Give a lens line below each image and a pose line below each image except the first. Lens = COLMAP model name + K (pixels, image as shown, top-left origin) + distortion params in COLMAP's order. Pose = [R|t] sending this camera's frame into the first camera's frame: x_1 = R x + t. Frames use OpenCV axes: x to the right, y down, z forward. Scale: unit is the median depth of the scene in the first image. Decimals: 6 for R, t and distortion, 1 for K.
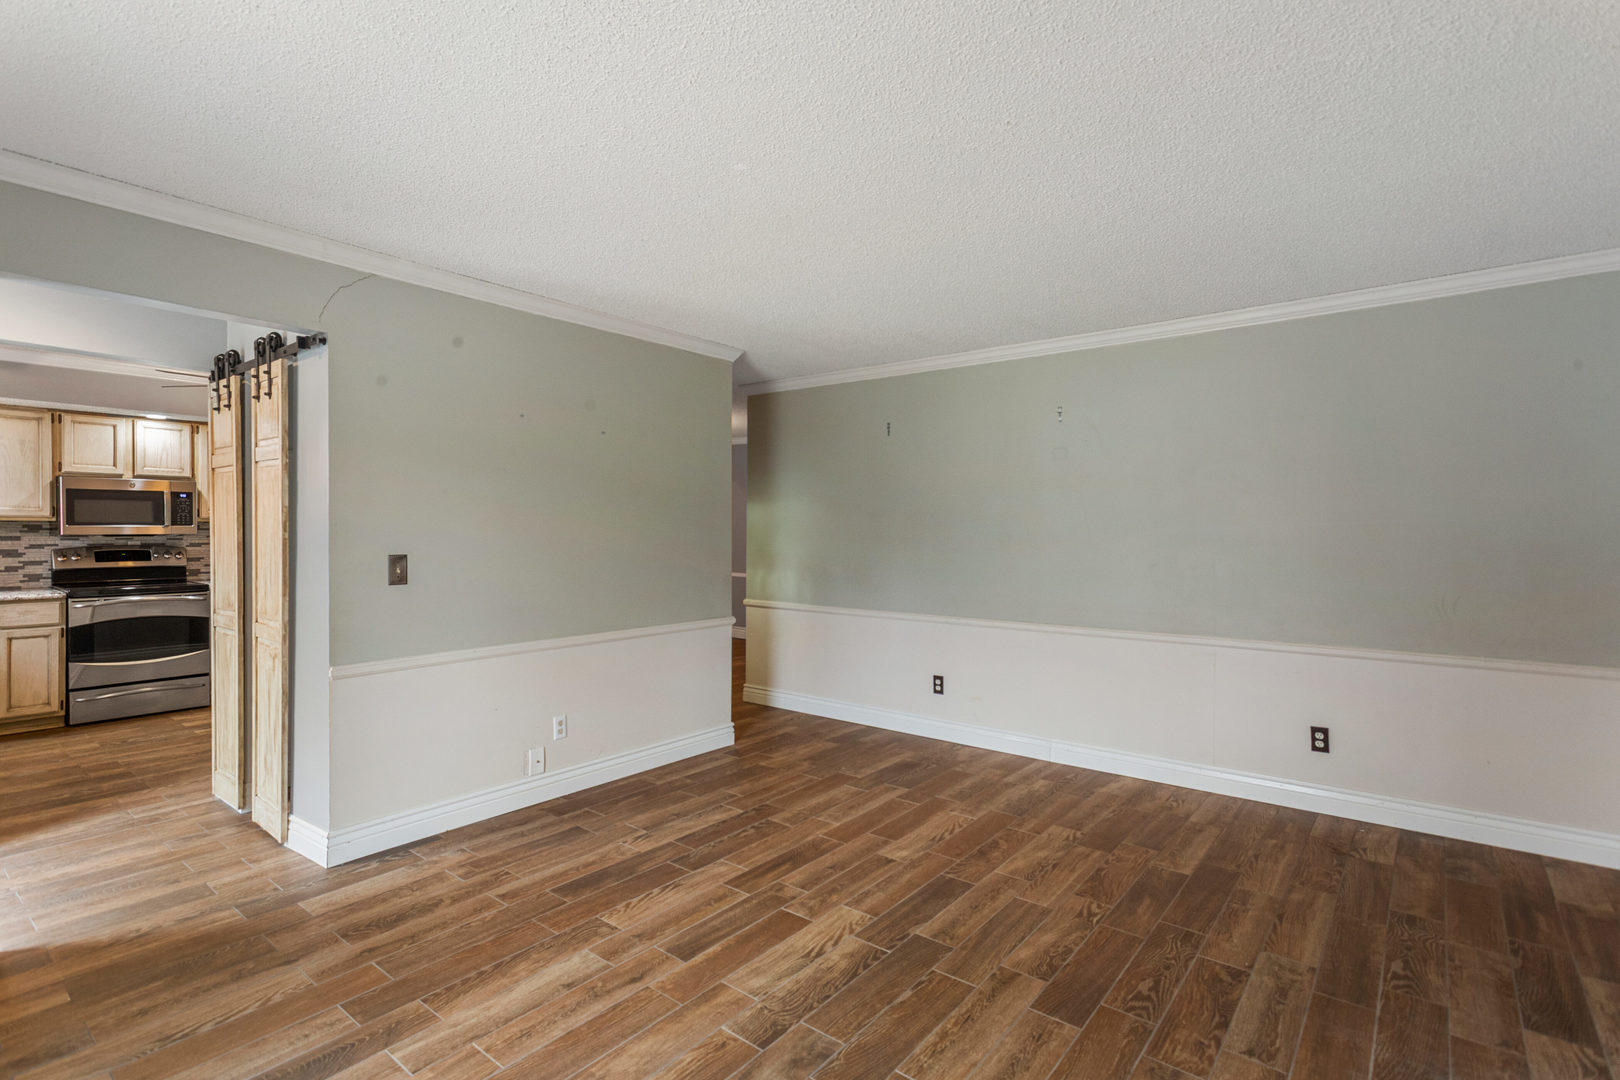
lens RADIAL K [[782.2, 0, 802.9], [0, 782.2, 536.2], [0, 0, 1]] dist [0.003747, 0.001147]
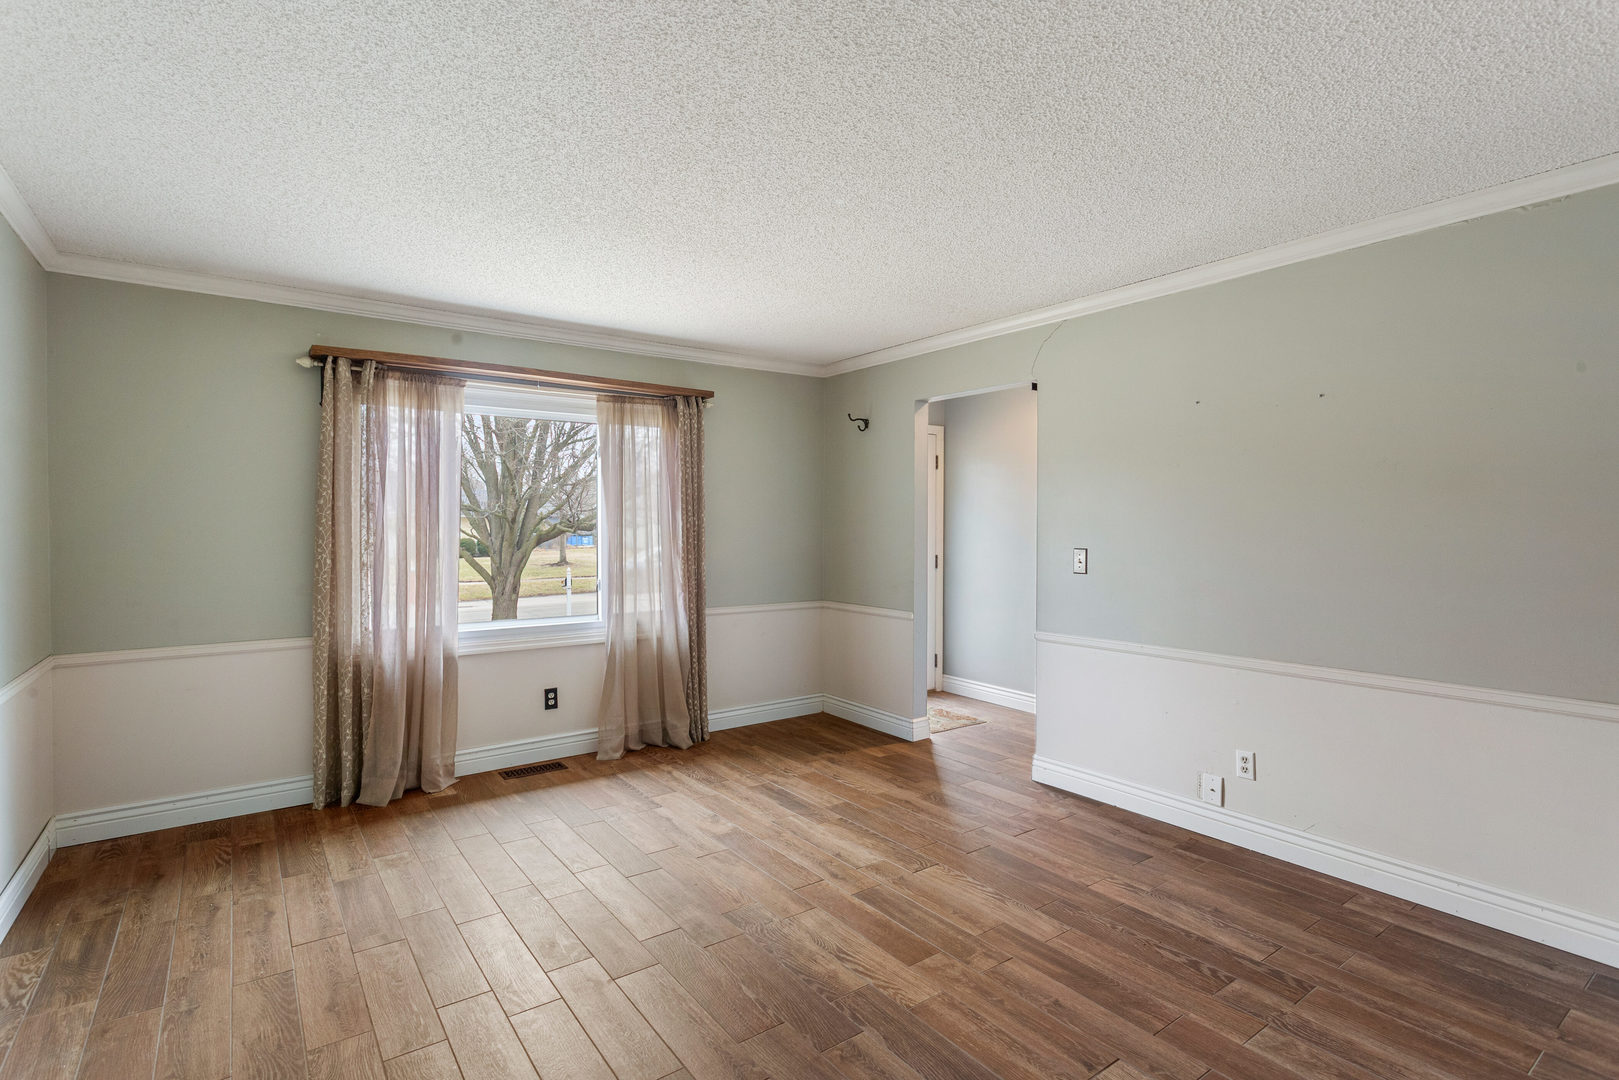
lens RADIAL K [[796.7, 0, 810.9], [0, 796.7, 523.5], [0, 0, 1]] dist [0.000777, 0.001461]
pose [[-0.264904, -0.004986, -0.964262, 0.805878], [-0.009775, 0.999949, -0.002485, -0.008266], [0.964225, 0.008767, -0.264940, 0.986814]]
